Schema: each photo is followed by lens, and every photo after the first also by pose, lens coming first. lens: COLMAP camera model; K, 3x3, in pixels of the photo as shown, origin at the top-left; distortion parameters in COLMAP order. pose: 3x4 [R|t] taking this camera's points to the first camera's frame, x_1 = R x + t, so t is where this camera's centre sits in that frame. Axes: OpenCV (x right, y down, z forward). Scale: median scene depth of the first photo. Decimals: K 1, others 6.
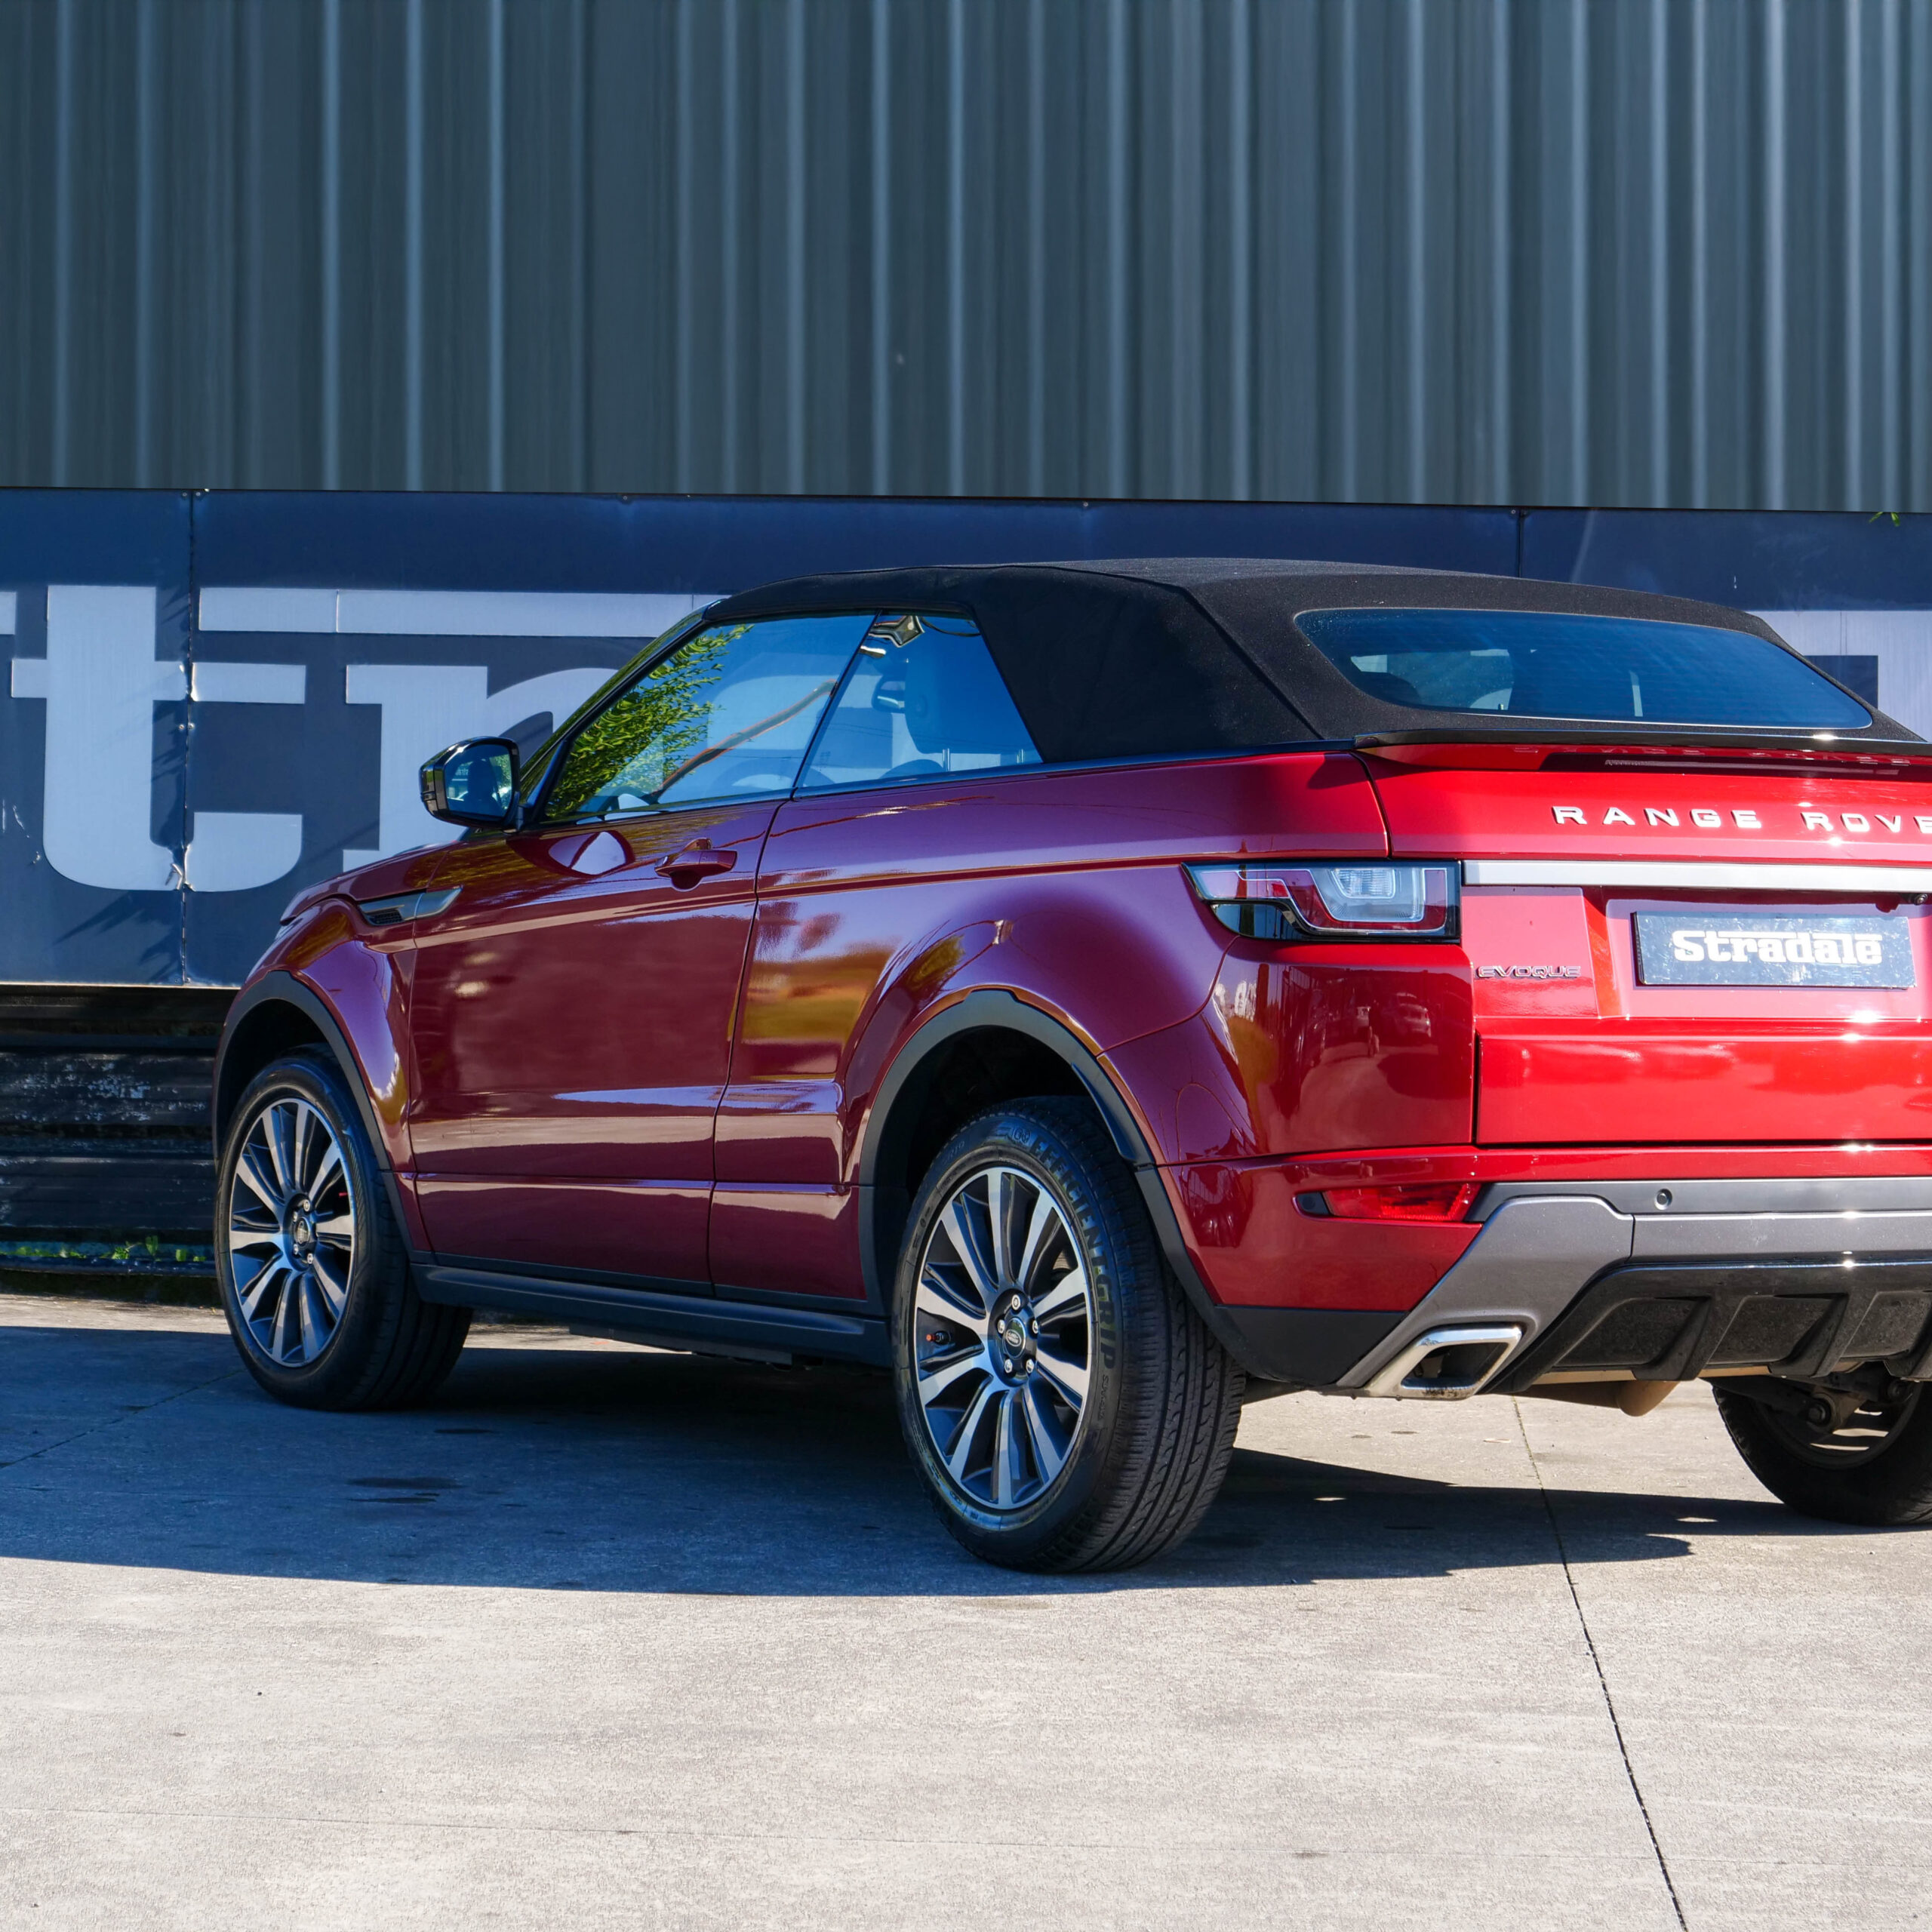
lens RADIAL K [[5425.9, 0, 843.9], [0, 5425.9, 927.0], [0, 0, 1]] dist [0.003846, 0.000000]
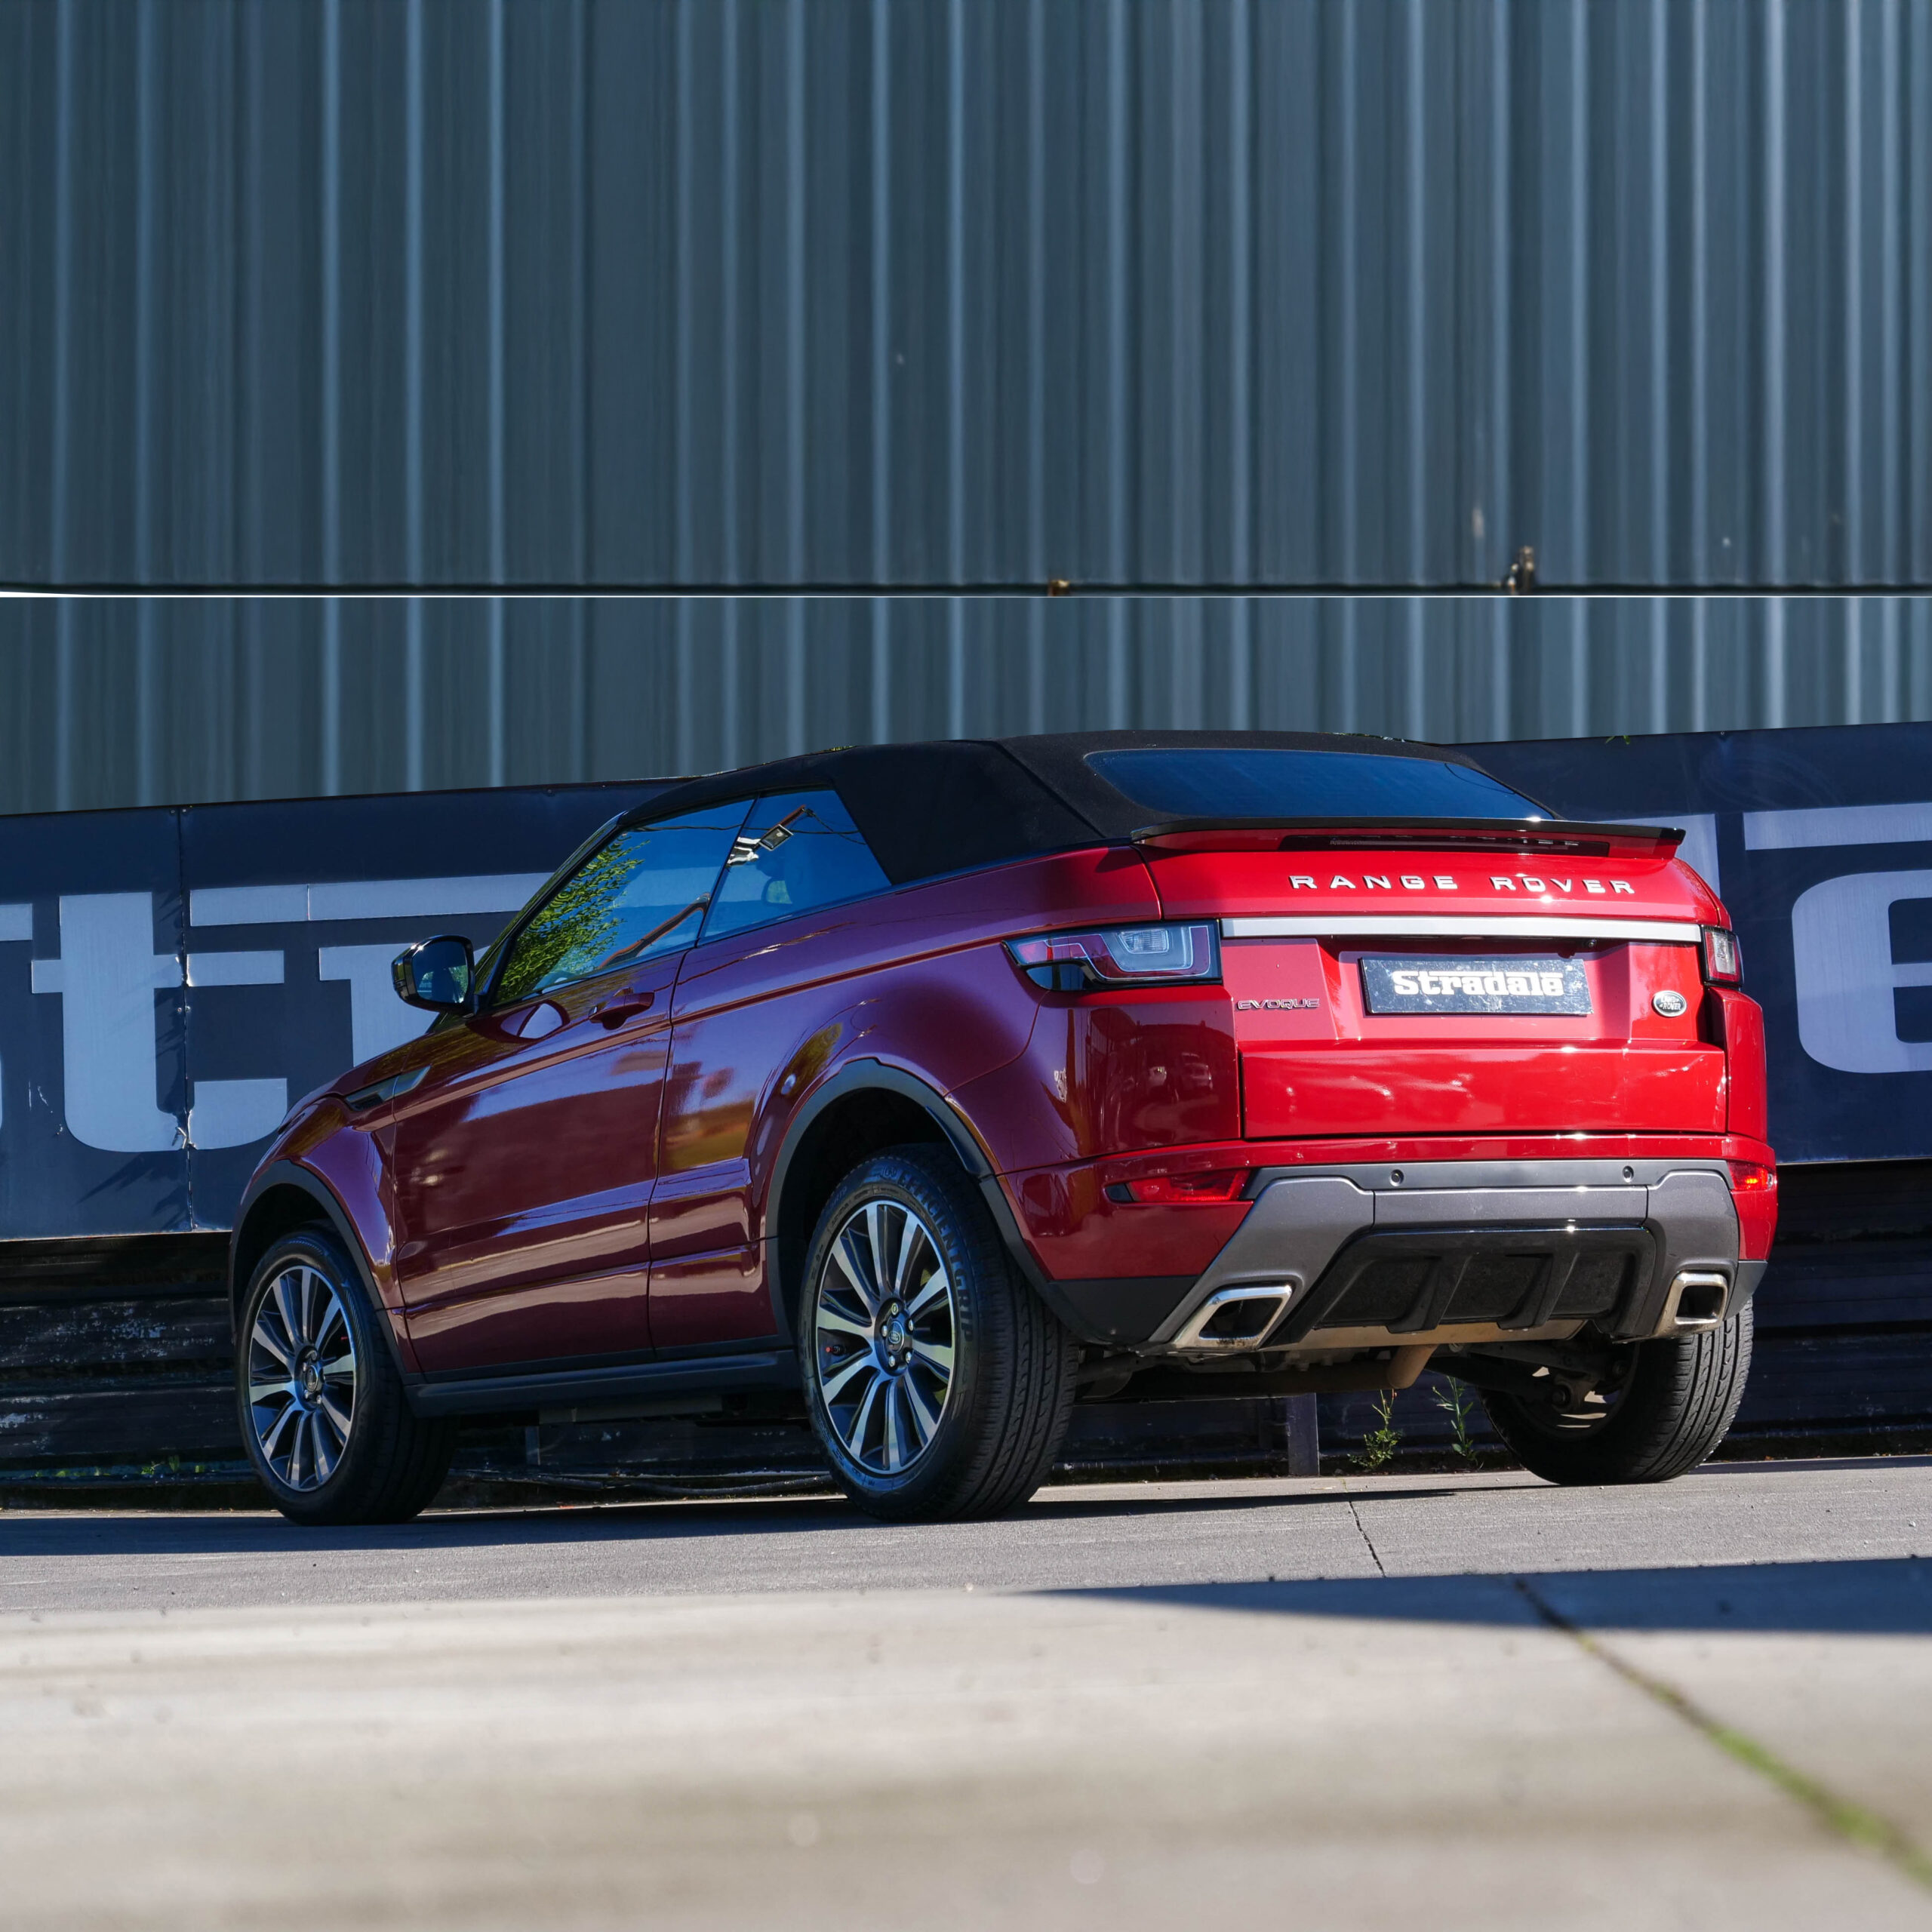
lens RADIAL K [[5425.9, 0, 870.3], [0, 5425.9, 1022.4], [0, 0, 1]] dist [0.003846, 0.000000]
pose [[0.998219, -0.056654, 0.018704, 0.006318], [0.057956, 0.995221, -0.078590, 0.099770], [-0.014163, 0.079534, 0.996732, -0.247703]]
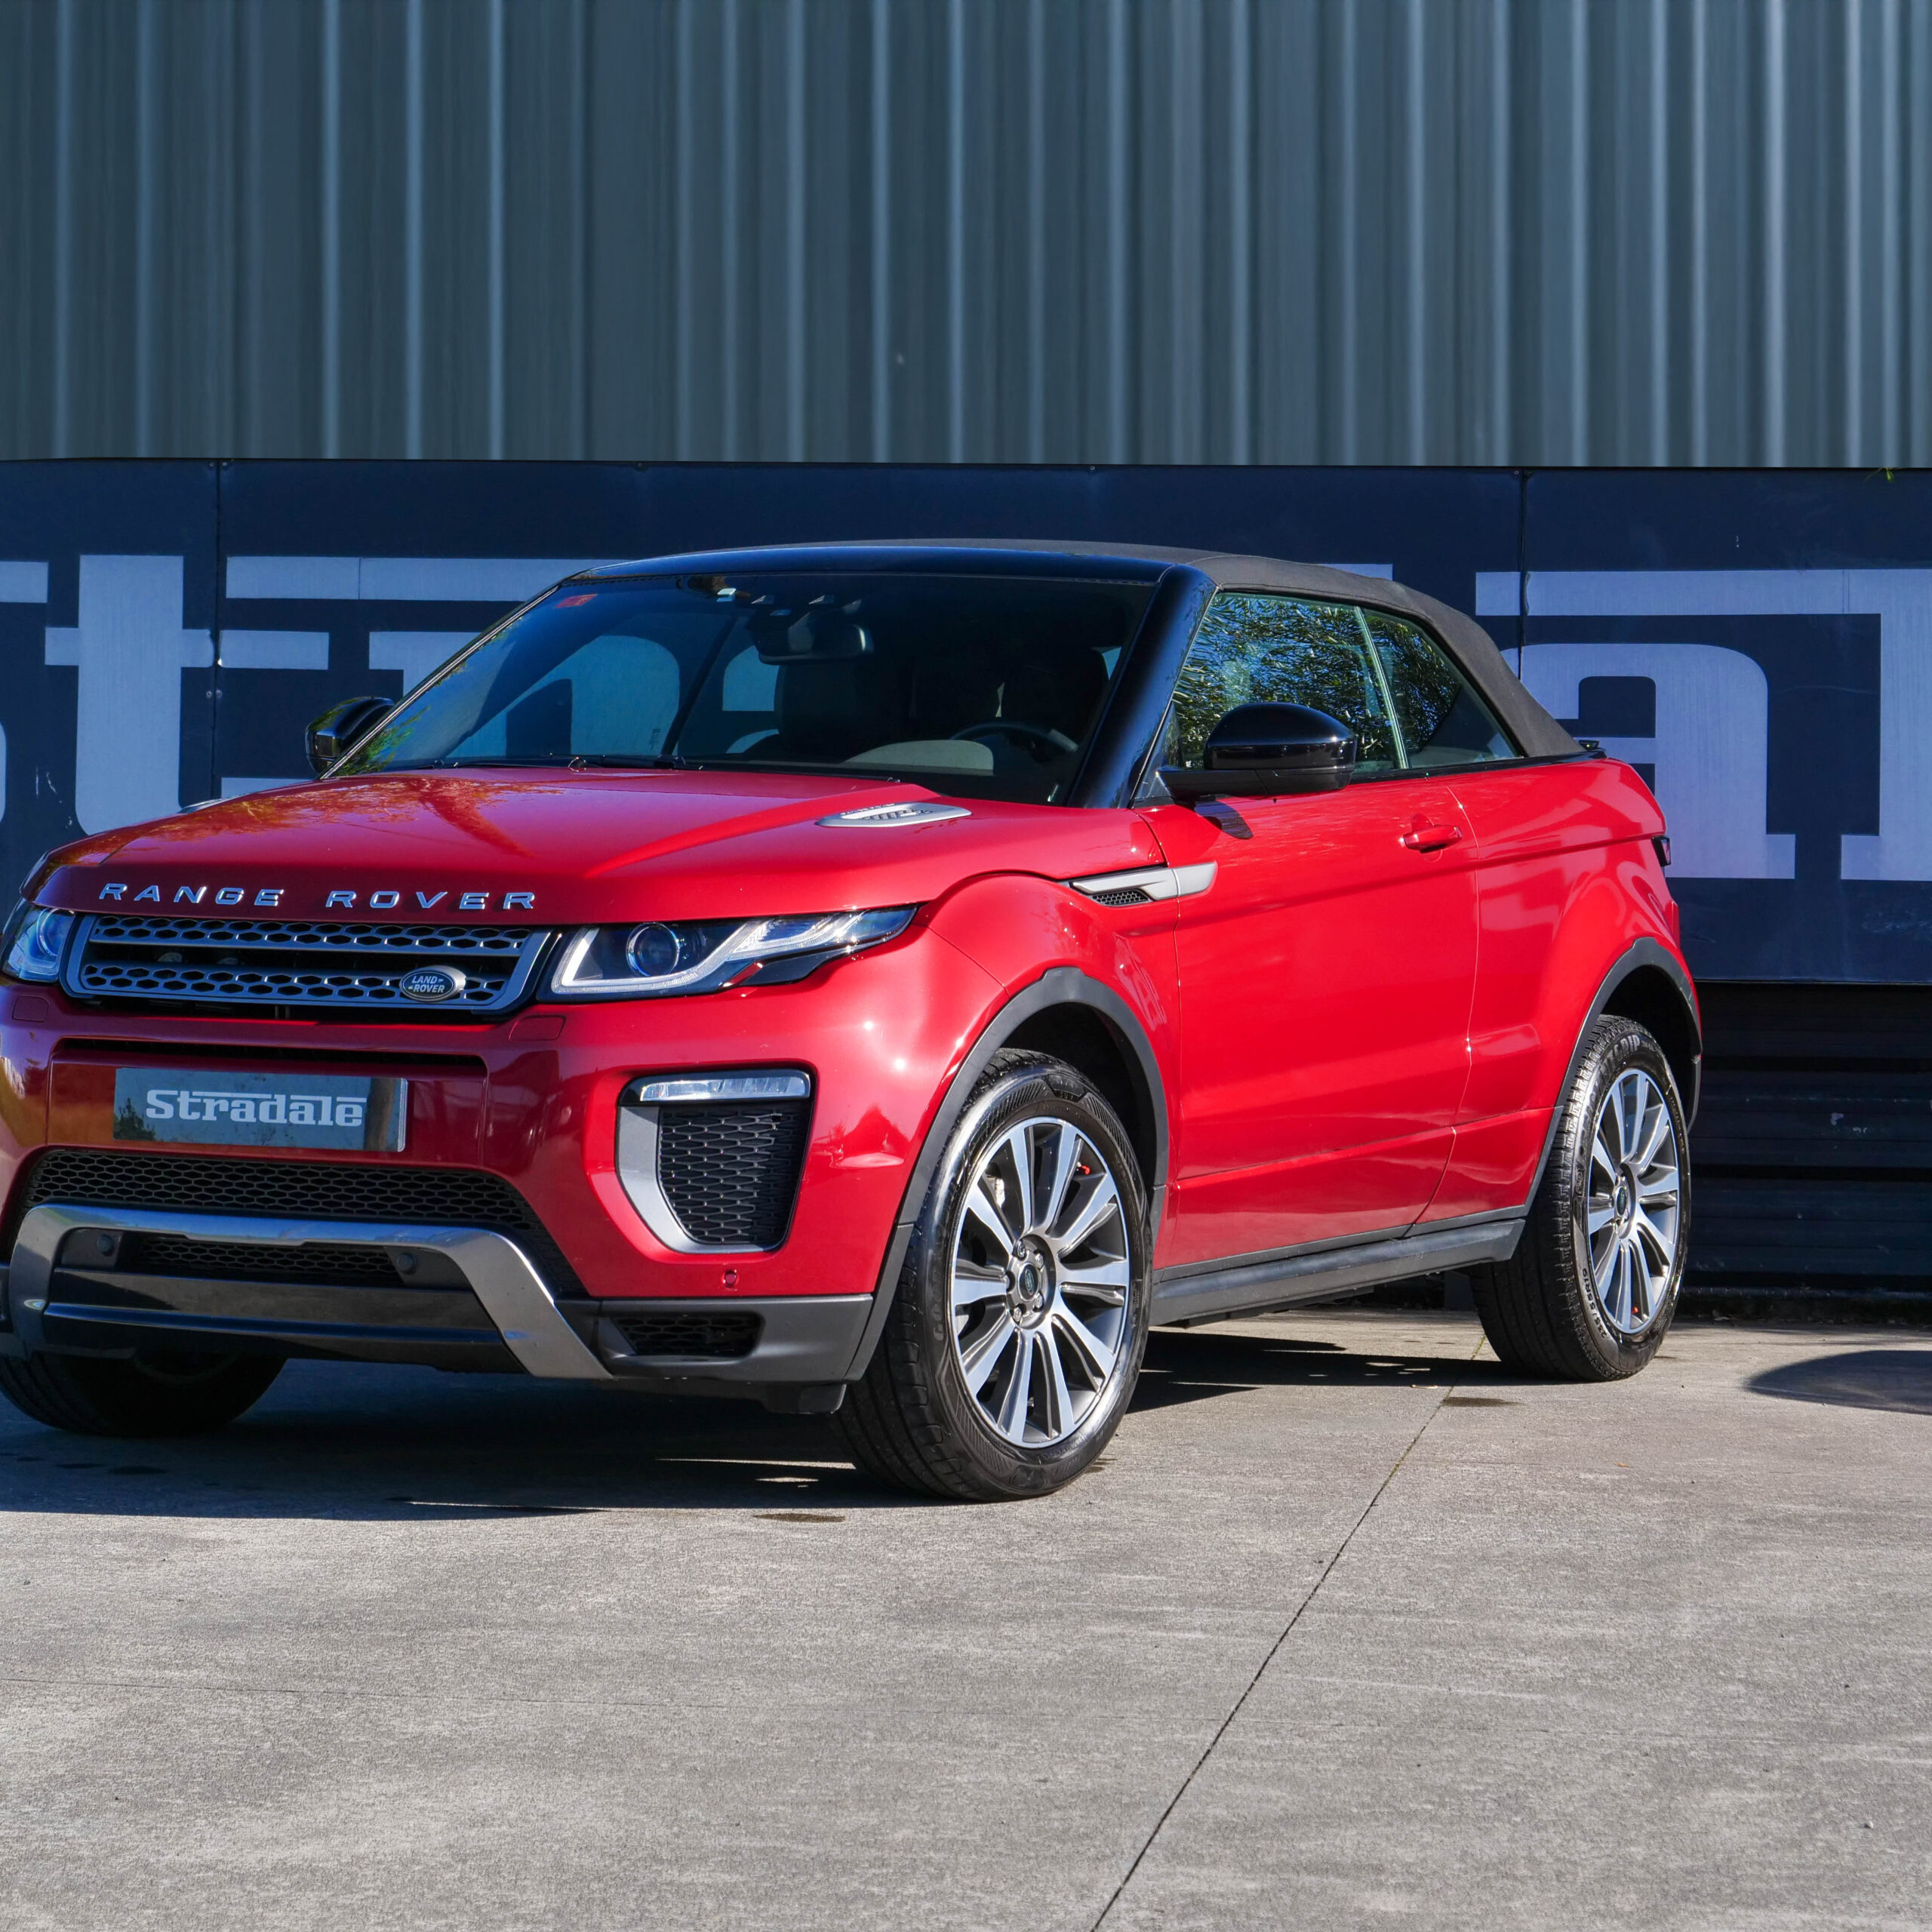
lens RADIAL K [[5721.0, 0, 927.7], [0, 5721.0, 921.8], [0, 0, 1]] dist [0.000974, 0.000000]
pose [[0.998580, -0.001463, -0.053247, 0.104949], [0.001465, 0.999999, 0.000000, 0.009136], [0.053247, -0.000078, 0.998581, -0.095219]]
